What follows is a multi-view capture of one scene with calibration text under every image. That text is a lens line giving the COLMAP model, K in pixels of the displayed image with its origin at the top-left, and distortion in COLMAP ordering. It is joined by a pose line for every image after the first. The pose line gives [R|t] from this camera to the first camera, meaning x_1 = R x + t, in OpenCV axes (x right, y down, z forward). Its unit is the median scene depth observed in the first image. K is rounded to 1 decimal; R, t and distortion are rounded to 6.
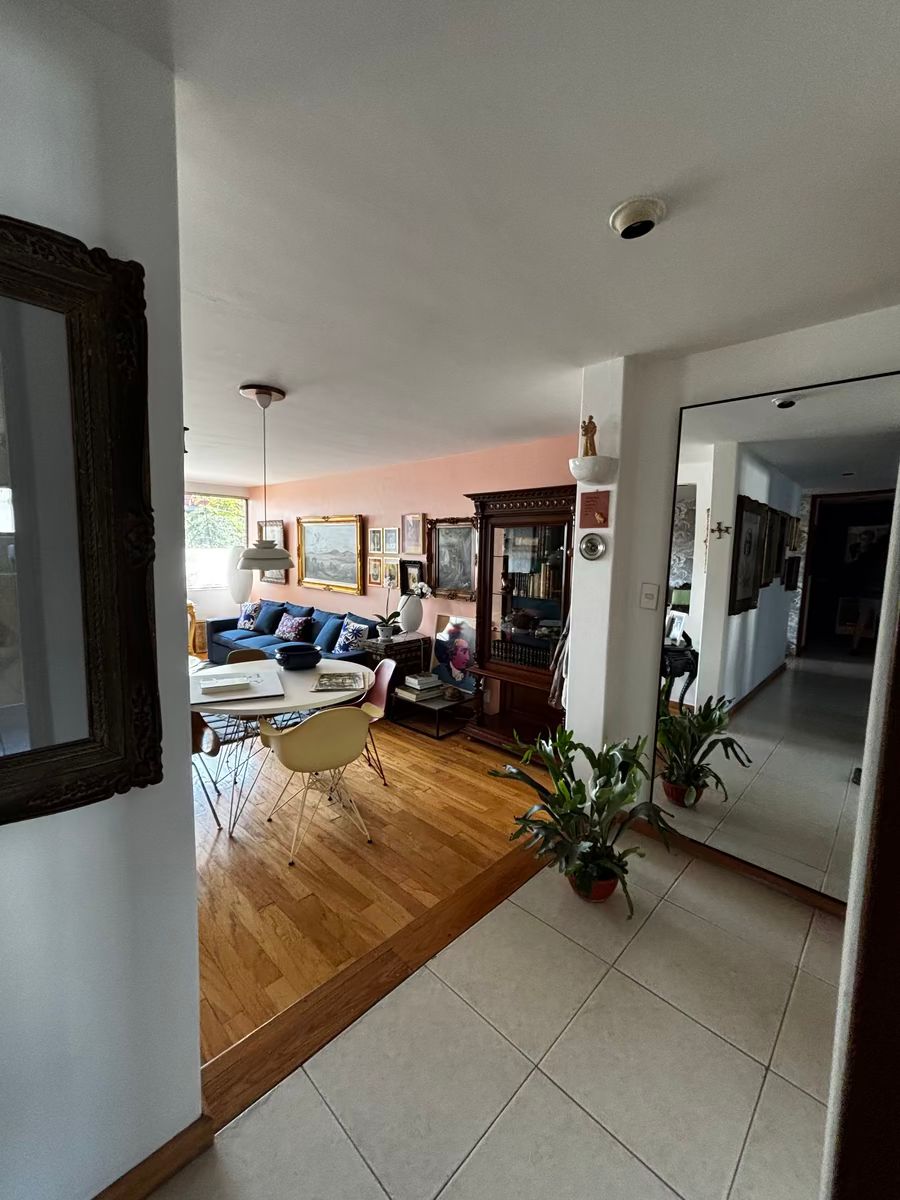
lens RADIAL K [[481.5, 0, 453.0], [0, 481.5, 600.2], [0, 0, 1]] dist [0.000902, -0.001347]
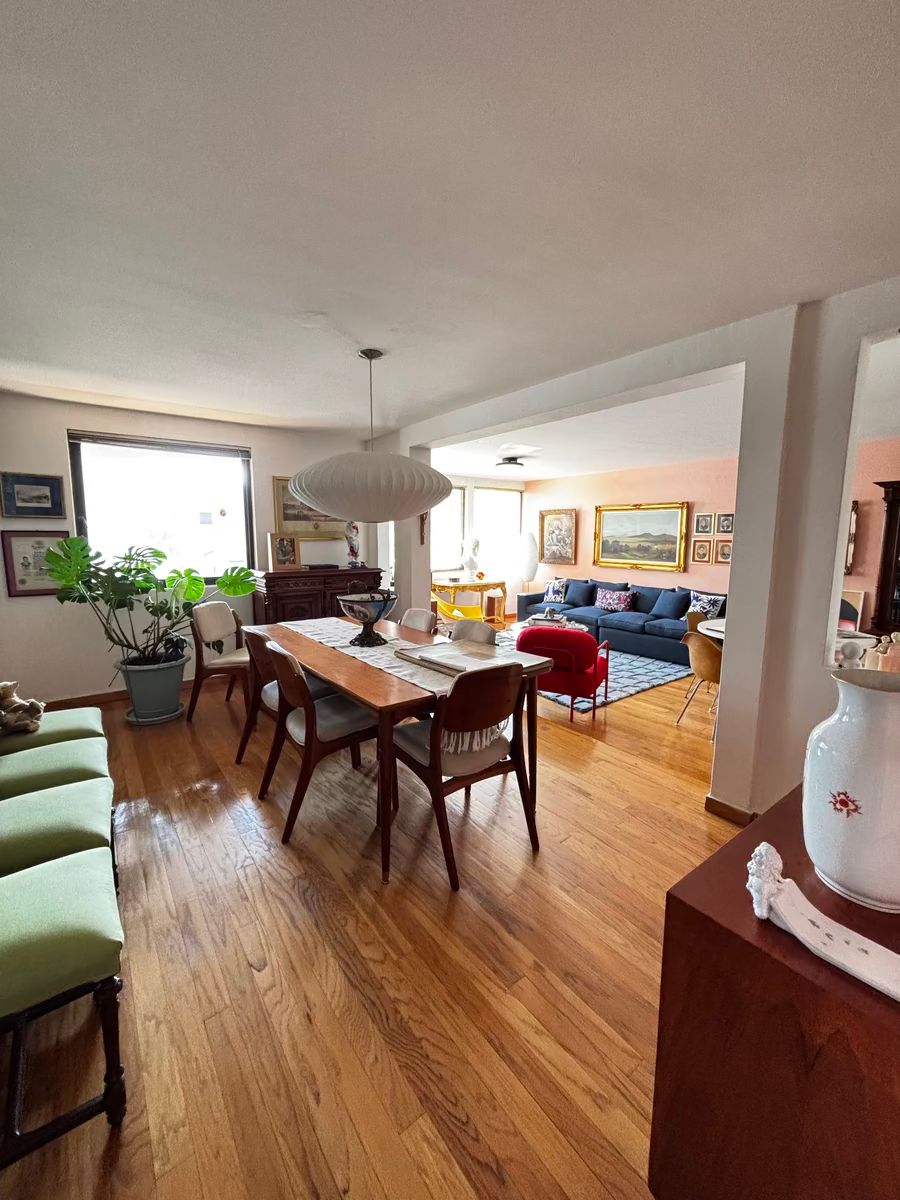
lens RADIAL K [[481.5, 0, 449.1], [0, 481.5, 593.9], [0, 0, 1]] dist [0.000902, -0.001347]
pose [[0.986634, 0.001591, -0.162943, -0.525651], [0.000845, 0.999889, 0.014878, 0.023339], [0.162949, -0.014817, 0.986523, -0.216275]]
